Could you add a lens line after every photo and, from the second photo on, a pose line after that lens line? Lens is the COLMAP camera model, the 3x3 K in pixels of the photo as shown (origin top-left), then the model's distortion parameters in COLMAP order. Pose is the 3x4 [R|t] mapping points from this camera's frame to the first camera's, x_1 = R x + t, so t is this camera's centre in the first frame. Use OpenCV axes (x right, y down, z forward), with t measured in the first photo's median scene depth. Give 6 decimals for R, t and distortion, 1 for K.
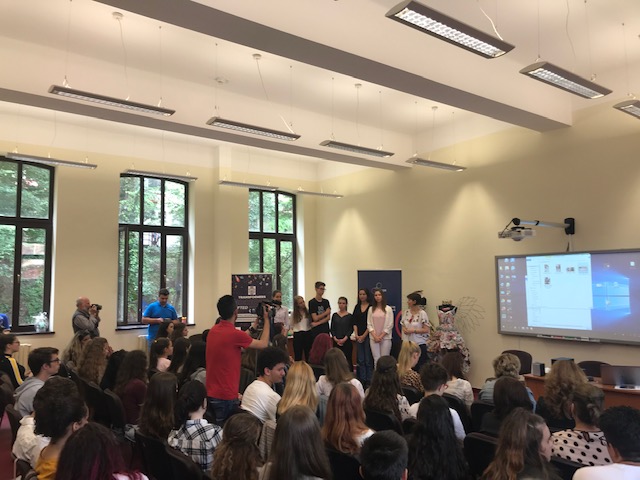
lens RADIAL K [[521.8, 0, 320.0], [0, 521.8, 240.0], [0, 0, 1]] dist [0.007084, 0.002669]
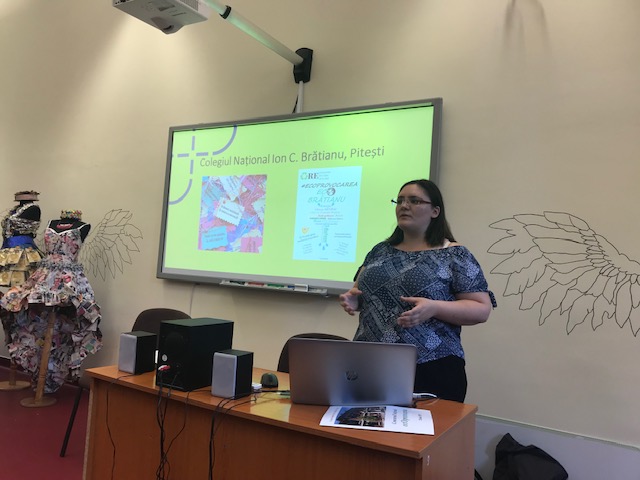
lens RADIAL K [[521.8, 0, 320.0], [0, 521.8, 240.0], [0, 0, 1]] dist [0.007084, 0.002669]
pose [[0.916191, 0.089530, 0.390613, 0.280073], [-0.104582, 0.994364, 0.017387, 0.115343], [-0.386855, -0.056781, 0.920391, 0.470865]]
